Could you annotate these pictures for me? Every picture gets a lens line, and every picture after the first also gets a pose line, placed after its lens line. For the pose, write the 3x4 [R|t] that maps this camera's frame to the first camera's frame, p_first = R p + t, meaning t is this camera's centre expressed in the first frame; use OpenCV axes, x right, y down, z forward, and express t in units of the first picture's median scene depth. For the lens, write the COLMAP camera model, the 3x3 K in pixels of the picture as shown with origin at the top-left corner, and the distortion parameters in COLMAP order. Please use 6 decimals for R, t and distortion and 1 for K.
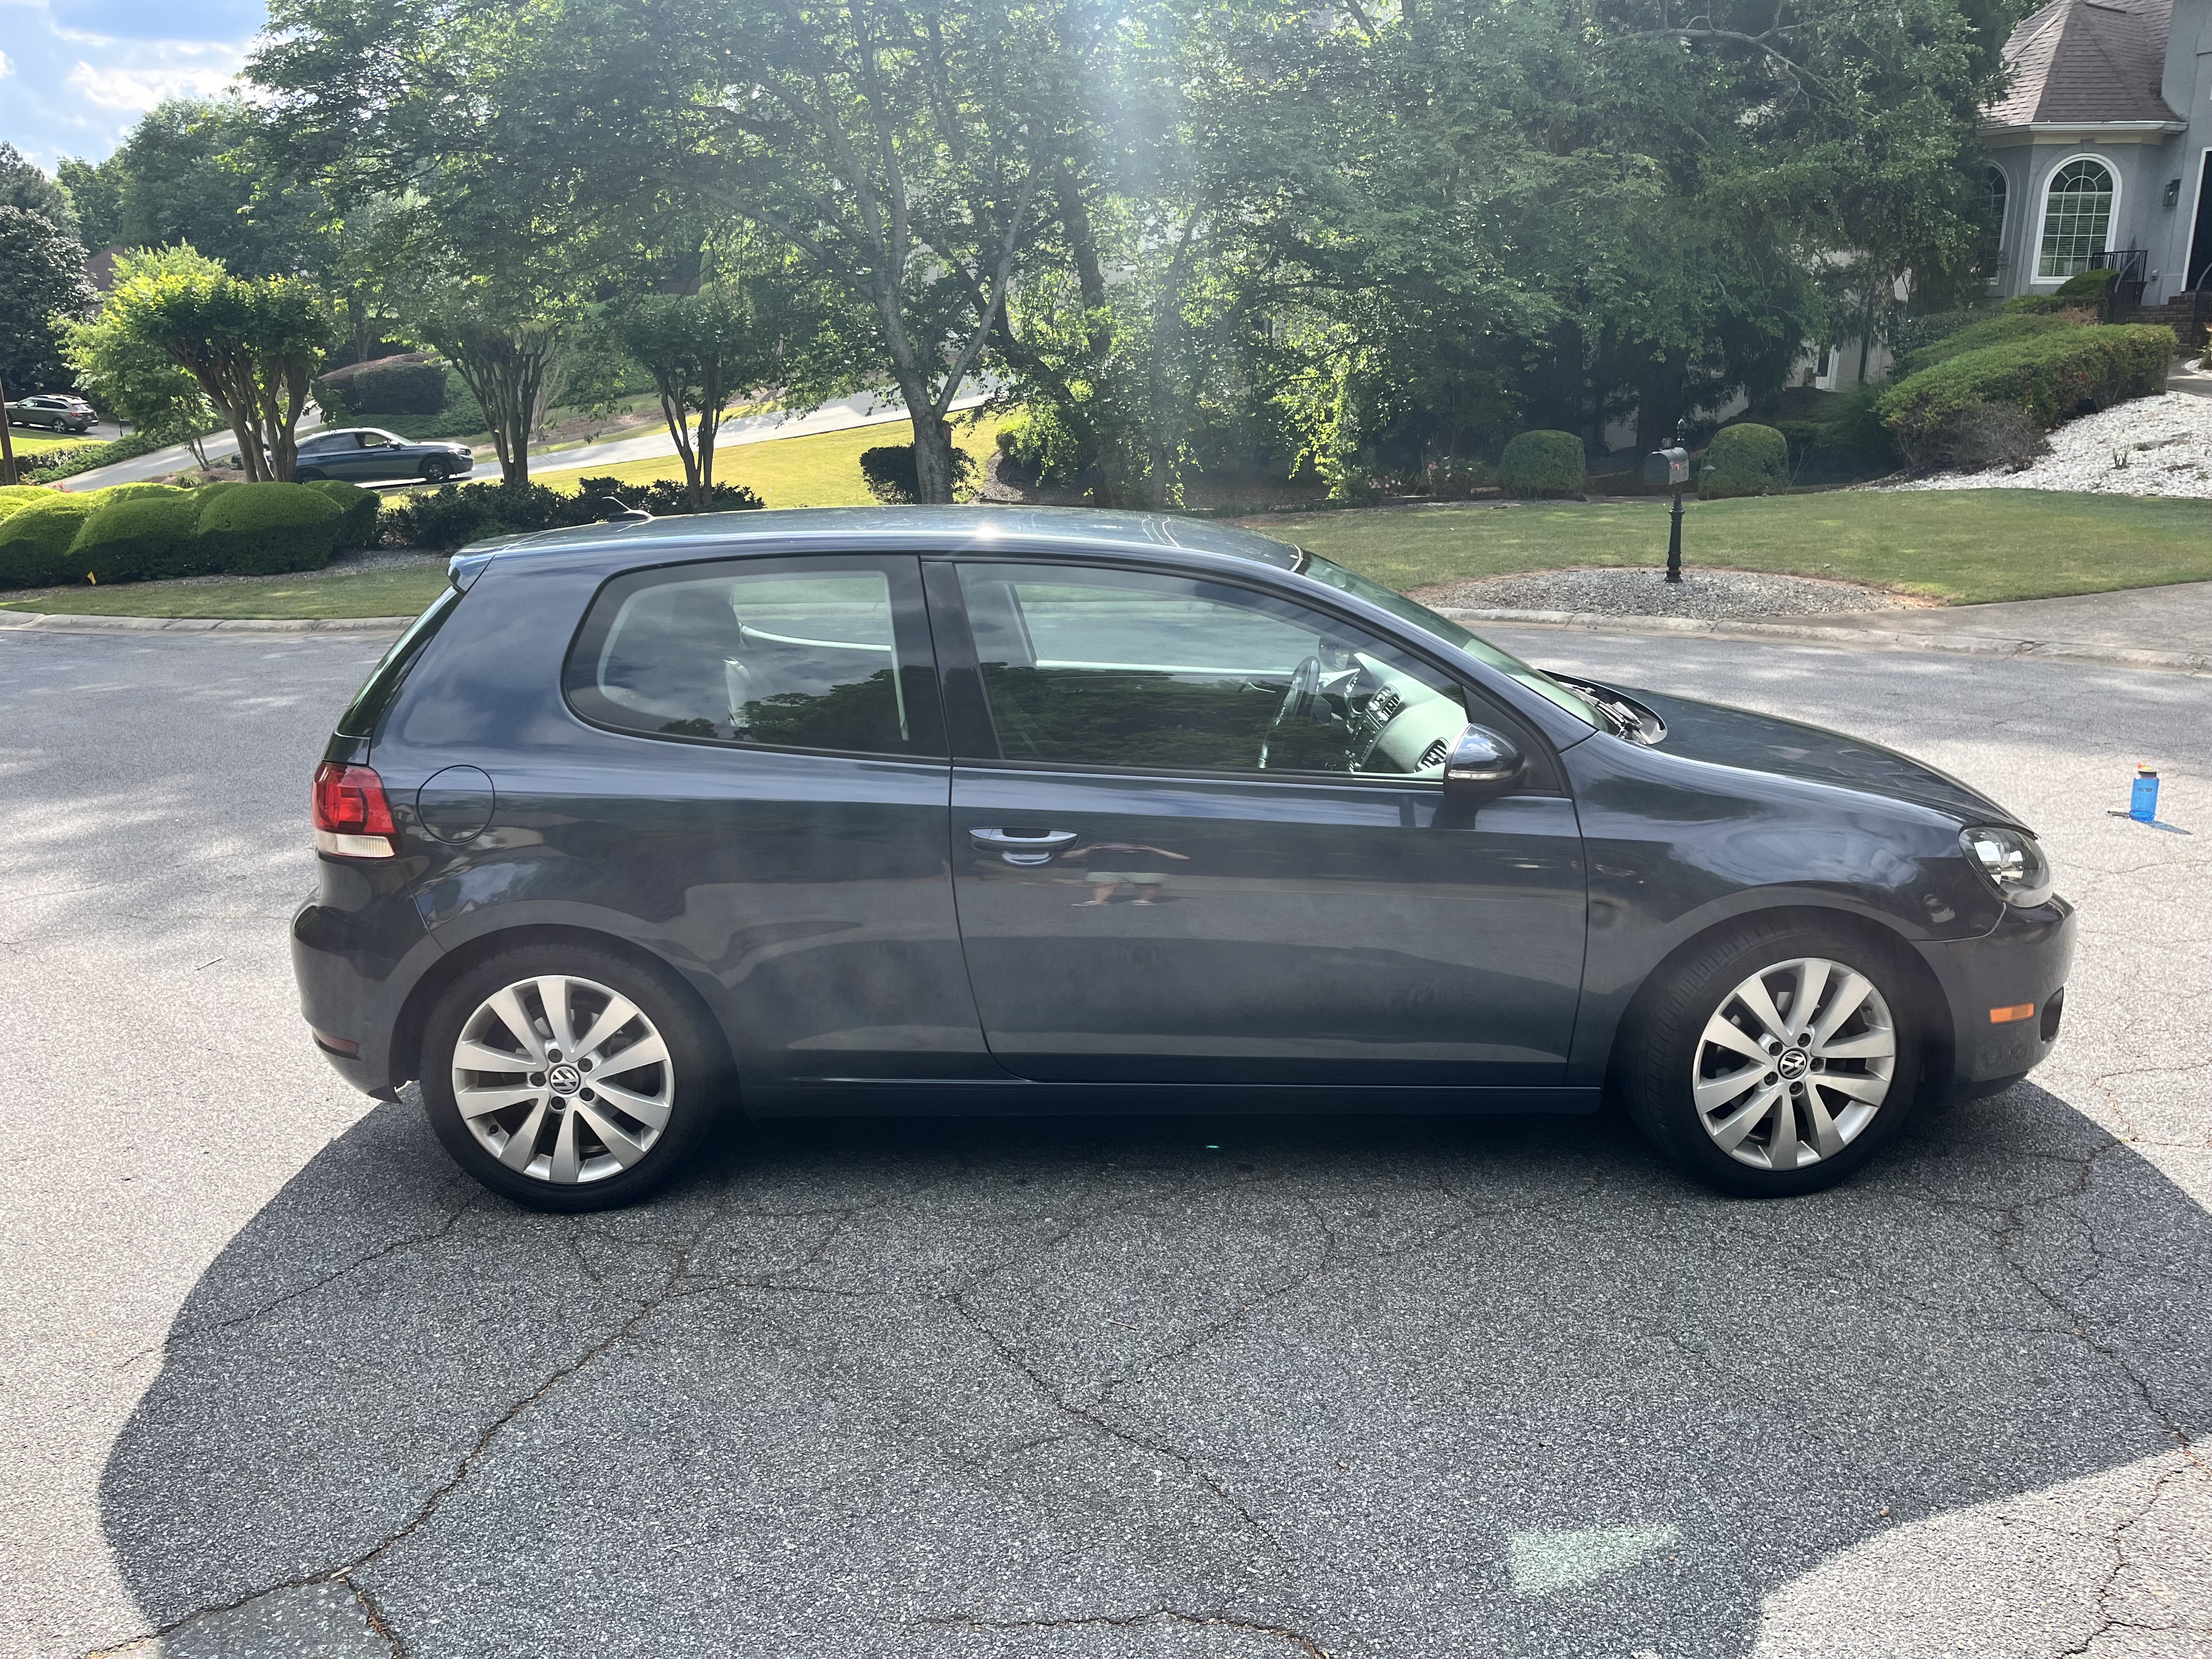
lens RADIAL K [[1747.1, 0, 1101.2], [0, 1747.1, 863.9], [0, 0, 1]] dist [0.066361, -0.102179]
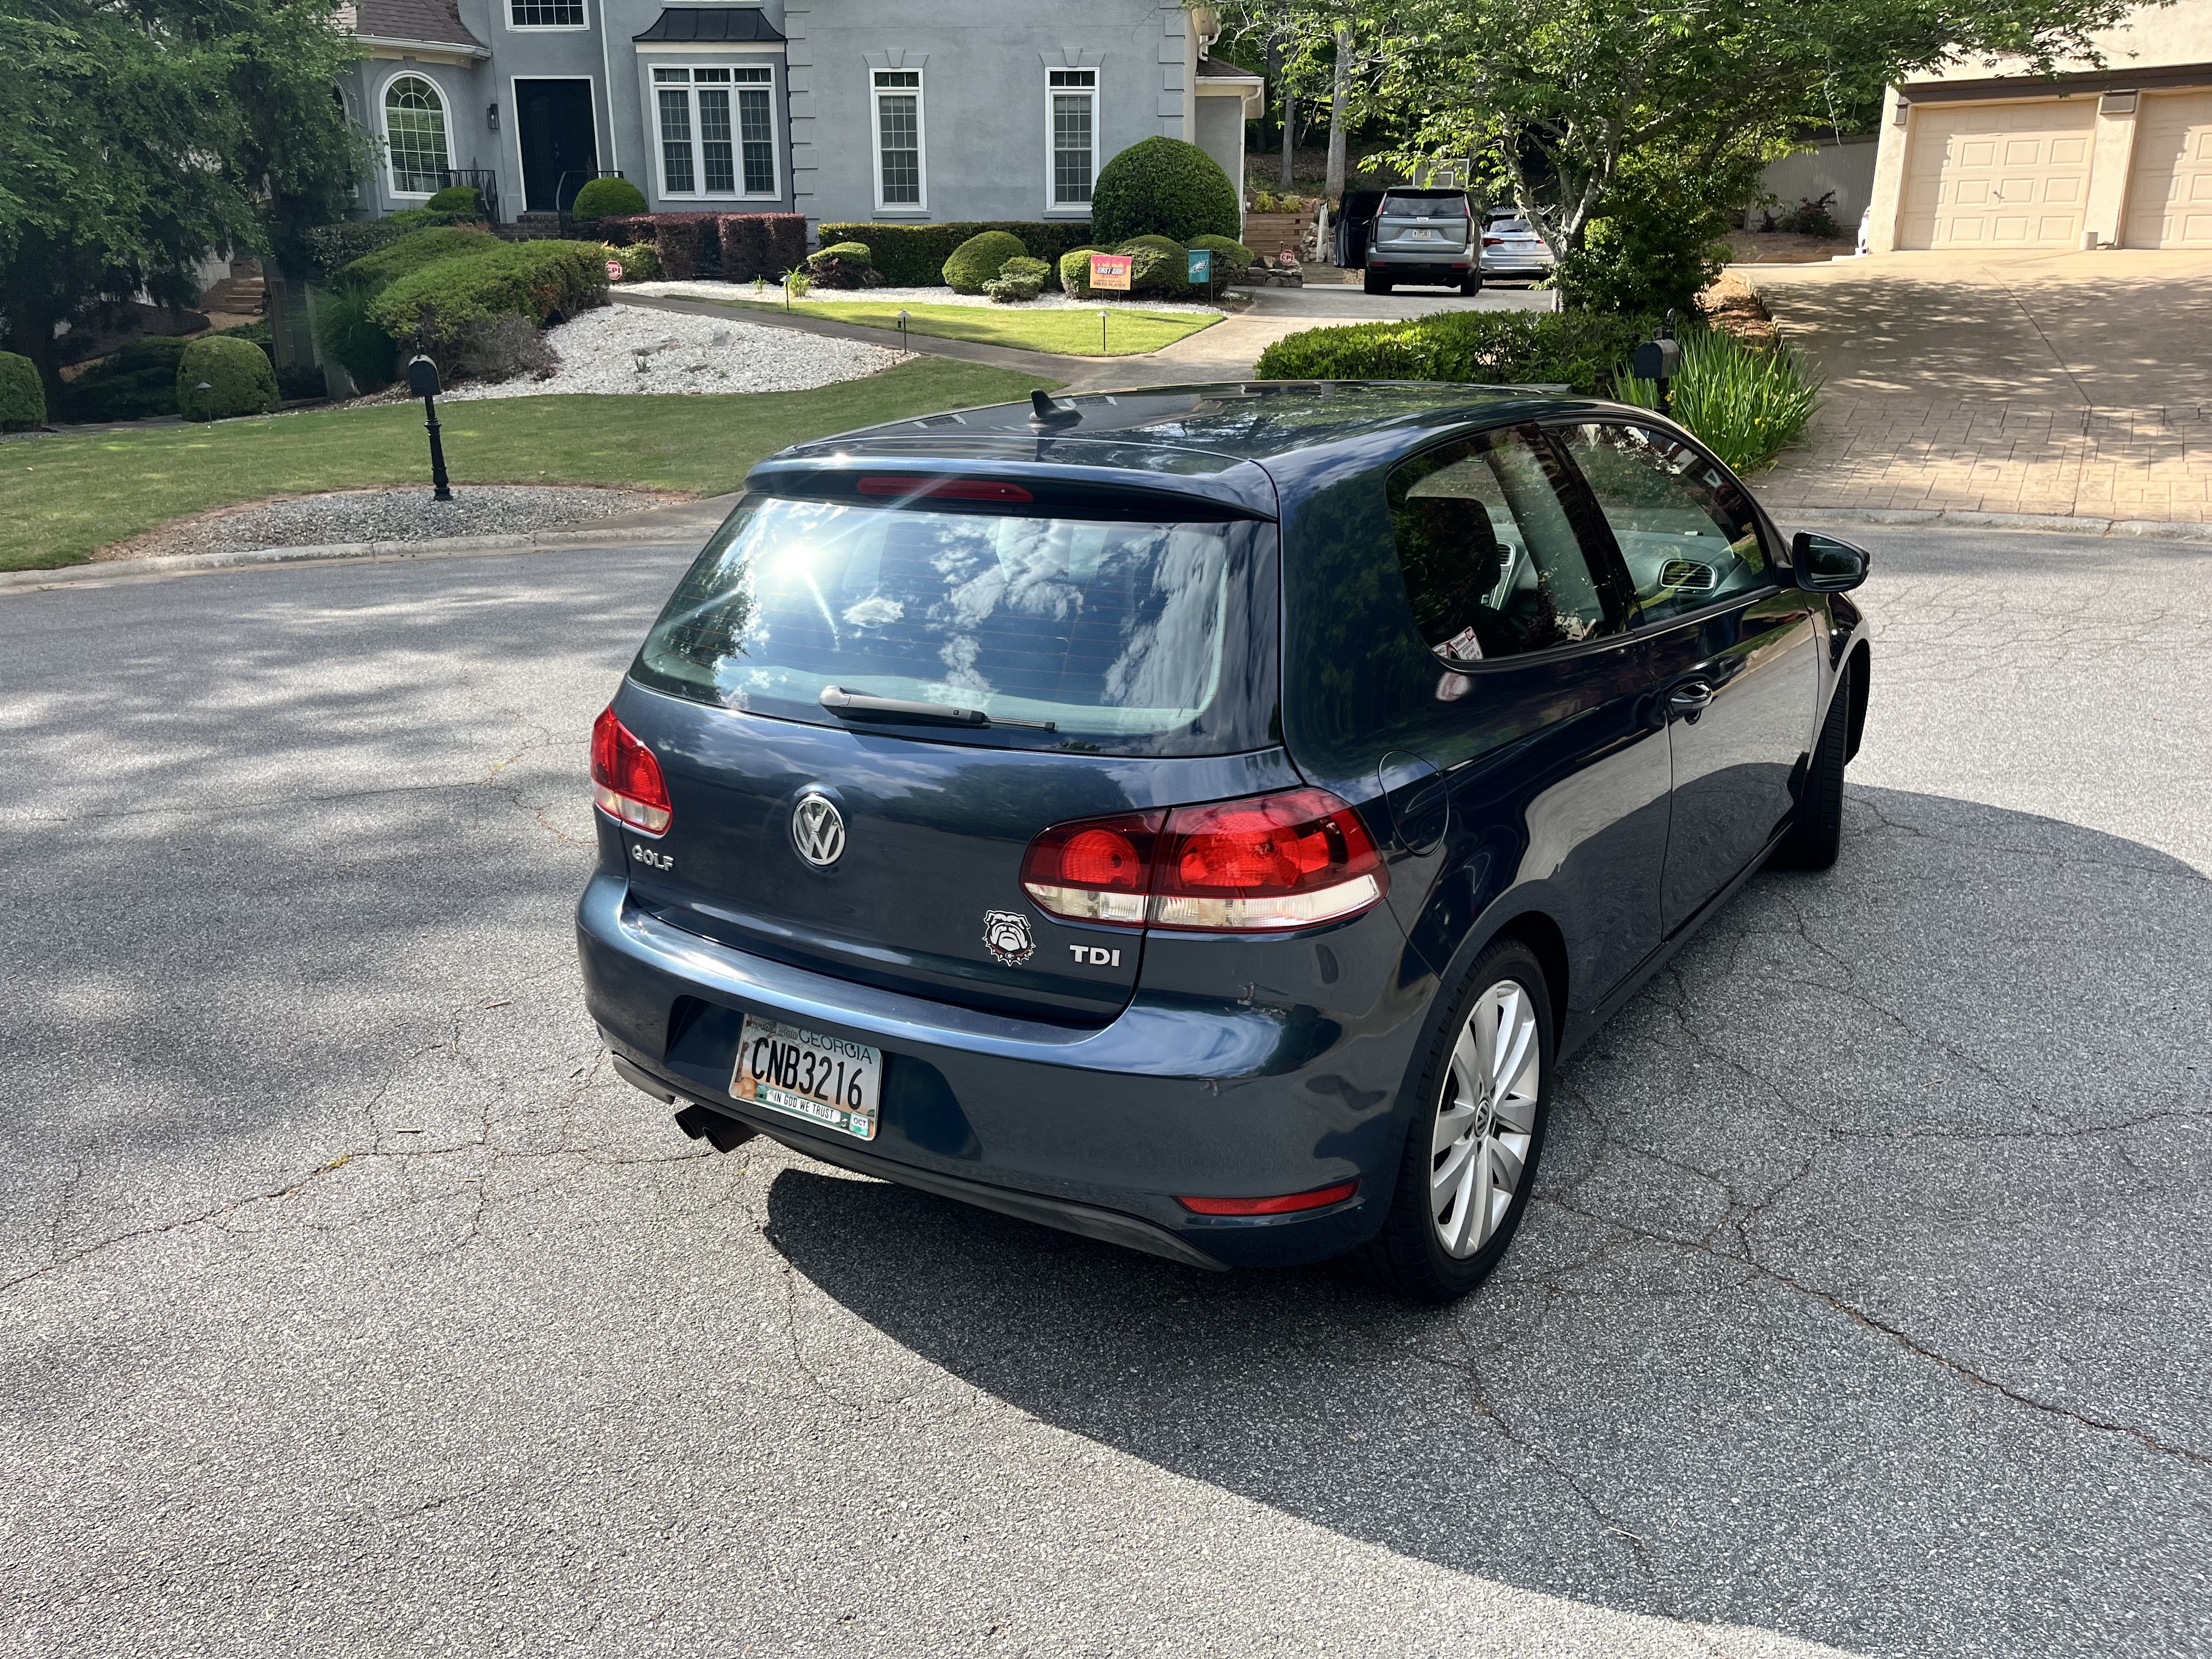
lens RADIAL K [[1747.1, 0, 1101.2], [0, 1747.1, 863.9], [0, 0, 1]] dist [0.066361, -0.102179]
pose [[0.530059, -0.254485, 0.808872, -0.219205], [0.223554, 0.962095, 0.156195, -0.031619], [-0.817961, 0.098034, 0.566858, 0.150861]]
